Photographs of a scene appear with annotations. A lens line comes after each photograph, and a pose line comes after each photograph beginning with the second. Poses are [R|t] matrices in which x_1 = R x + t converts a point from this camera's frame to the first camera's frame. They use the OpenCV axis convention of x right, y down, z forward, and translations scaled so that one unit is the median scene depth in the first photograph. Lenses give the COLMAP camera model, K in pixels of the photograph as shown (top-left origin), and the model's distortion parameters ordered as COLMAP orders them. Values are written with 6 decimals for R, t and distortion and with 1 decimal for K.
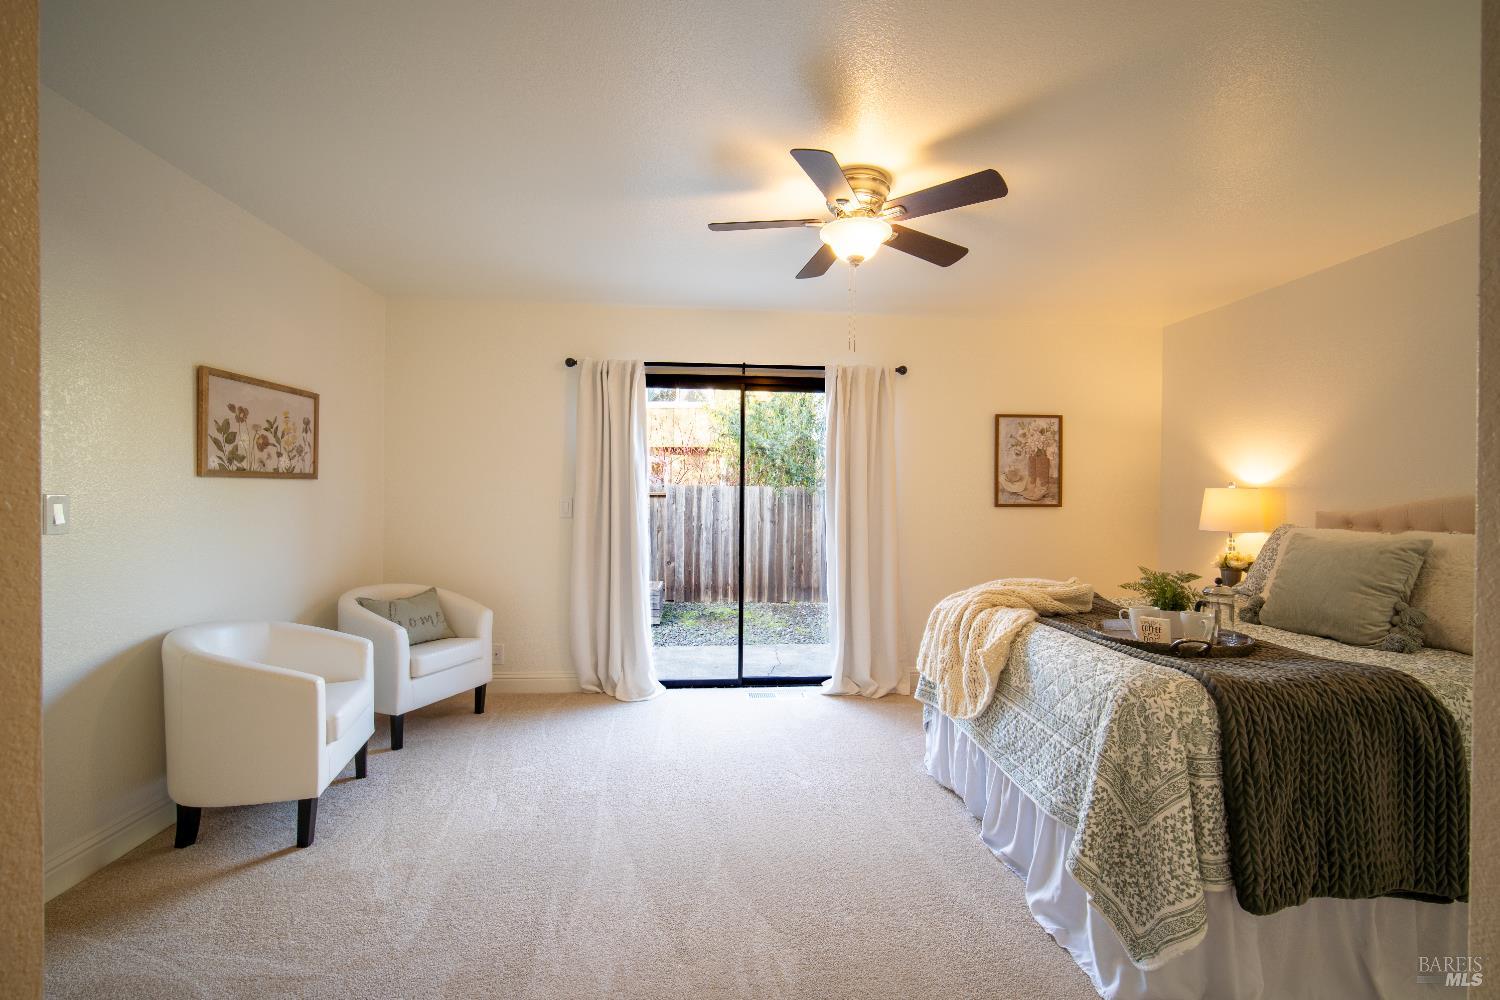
lens RADIAL K [[650.9, 0, 756.6], [0, 650.9, 503.8], [0, 0, 1]] dist [-0.013511, 0.004309]
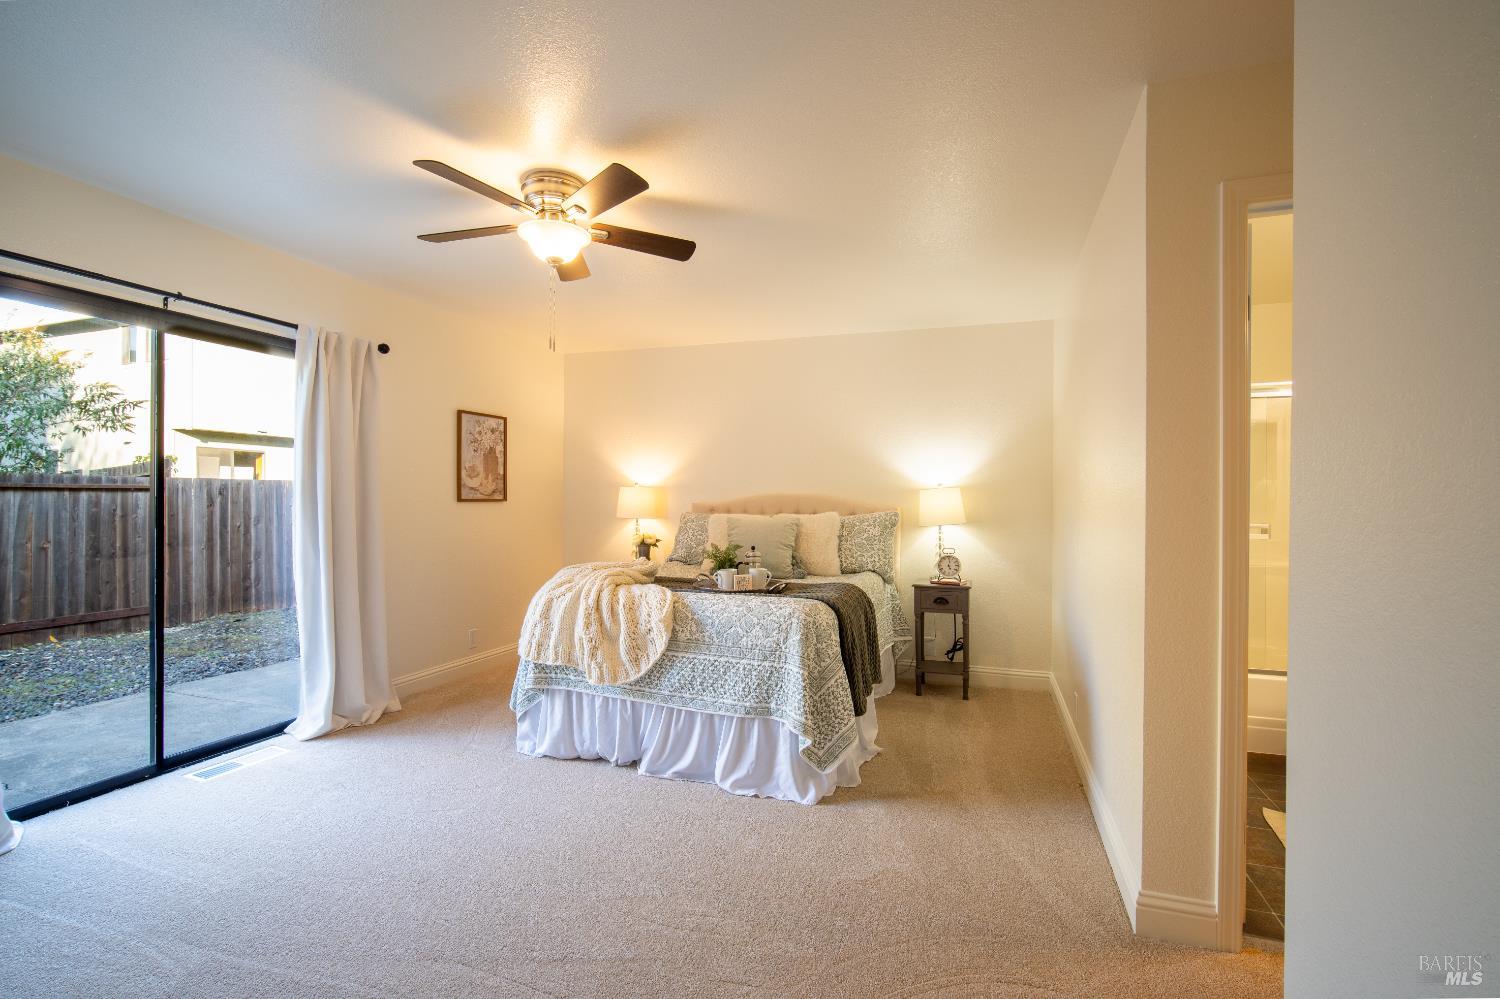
lens RADIAL K [[666.0, 0, 751.2], [0, 666.0, 502.2], [0, 0, 1]] dist [-0.001857, -0.000196]
pose [[0.415316, -0.008887, 0.909634, -0.398512], [-0.000197, 0.999951, 0.009860, -0.005034], [-0.909677, -0.004274, 0.415294, 0.167060]]
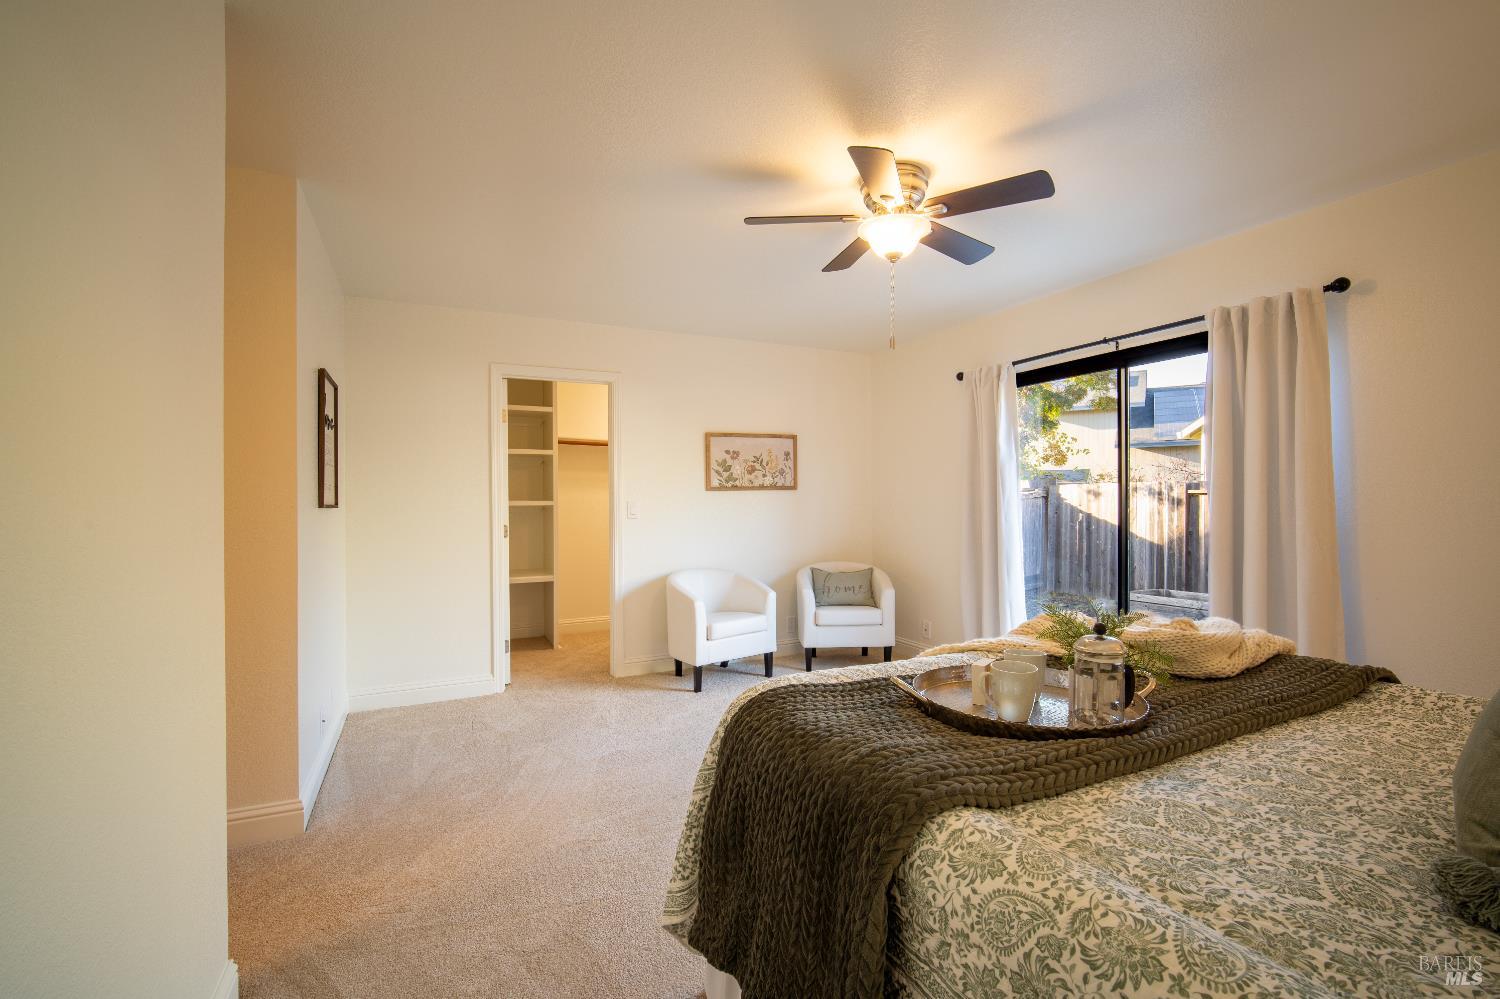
lens RADIAL K [[650.9, 0, 756.6], [0, 650.9, 503.3], [0, 0, 1]] dist [-0.013511, 0.004309]
pose [[0.379576, -0.008730, -0.925119, 0.584290], [0.003224, 0.999962, -0.008113, 0.006132], [0.925155, 0.000097, 0.379590, 0.251329]]
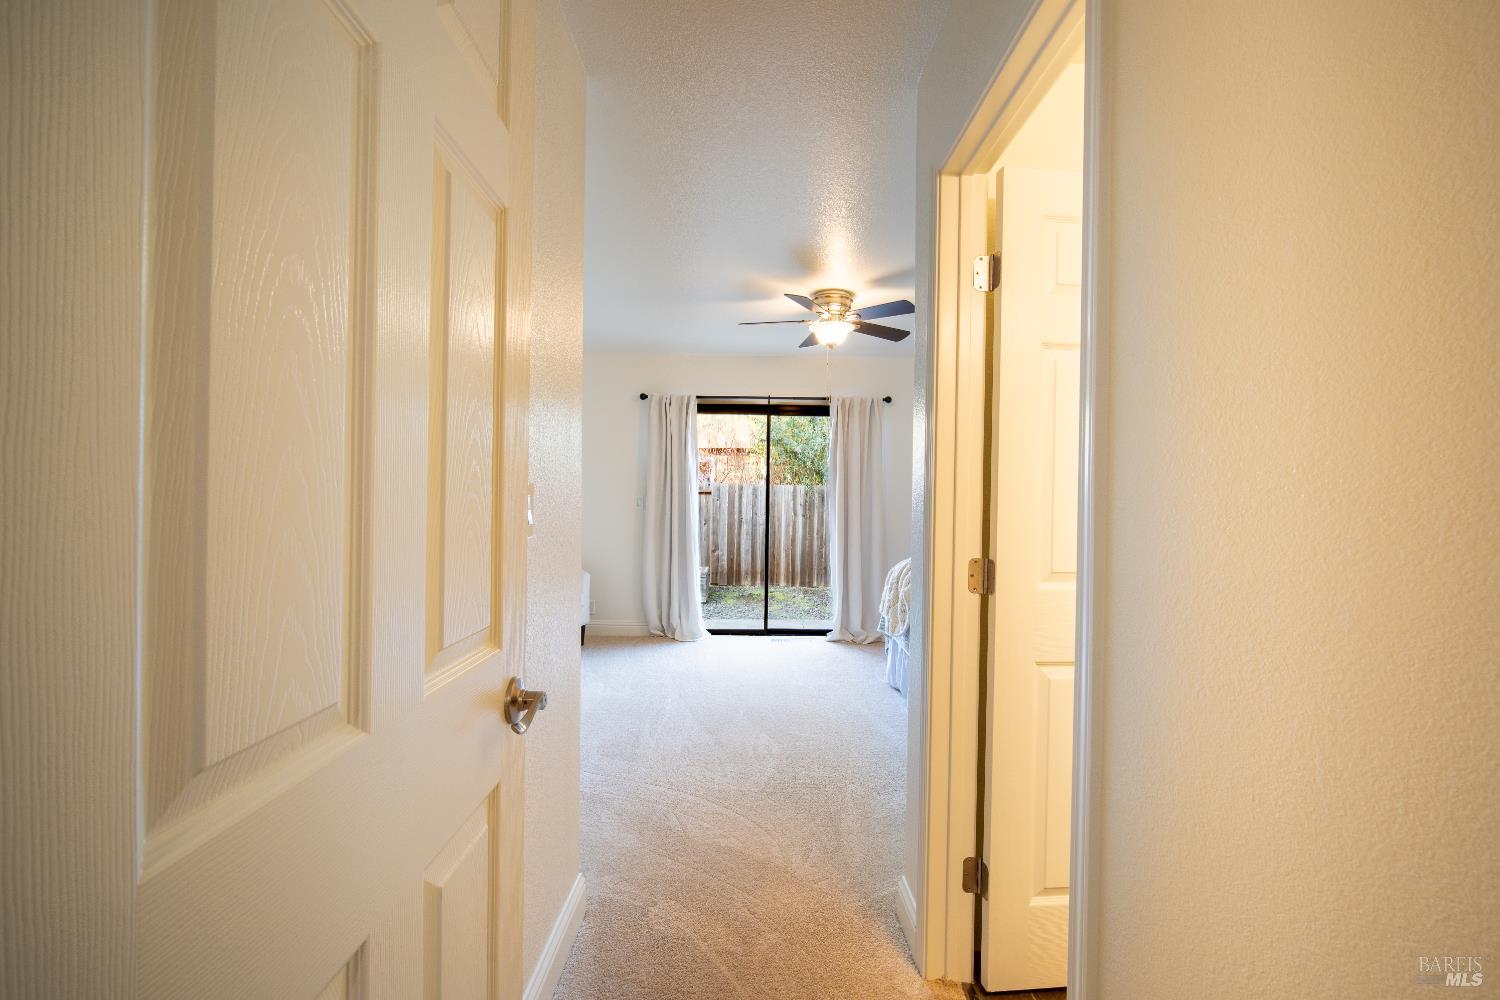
lens RADIAL K [[659.1, 0, 754.8], [0, 659.1, 503.1], [0, 0, 1]] dist [-0.002975, -0.000347]
pose [[0.997339, 0.005325, -0.072715, 0.051115], [-0.005076, 0.999981, 0.003608, 0.002409], [0.072733, -0.003229, 0.997346, -0.369770]]
